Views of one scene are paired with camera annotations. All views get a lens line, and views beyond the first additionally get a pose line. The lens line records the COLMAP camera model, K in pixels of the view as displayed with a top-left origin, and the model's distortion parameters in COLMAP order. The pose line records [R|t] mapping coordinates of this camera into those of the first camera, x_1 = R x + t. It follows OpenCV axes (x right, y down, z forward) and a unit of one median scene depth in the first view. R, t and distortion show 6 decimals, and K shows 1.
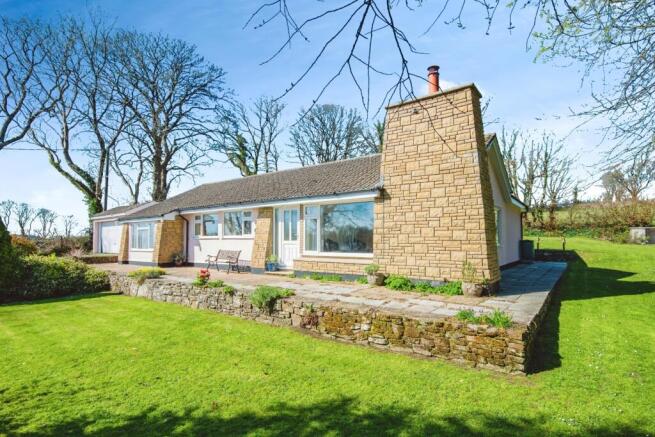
lens RADIAL K [[319.0, 0, 327.8], [0, 319.0, 228.4], [0, 0, 1]] dist [0.000528, 0.000169]
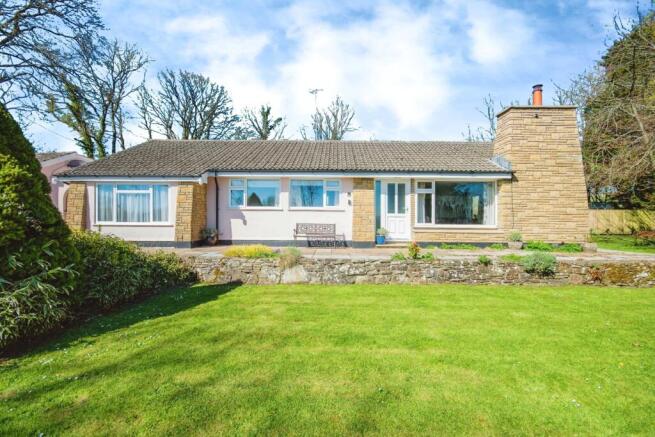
lens RADIAL K [[288.3, 0, 327.5], [0, 288.3, 218.5], [0, 0, 1]] dist [-0.010015, 0.000078]
pose [[0.829139, 0.016806, 0.558790, -0.792381], [-0.032142, 0.999328, 0.017638, 0.044146], [-0.558118, -0.032586, 0.829122, 0.358524]]
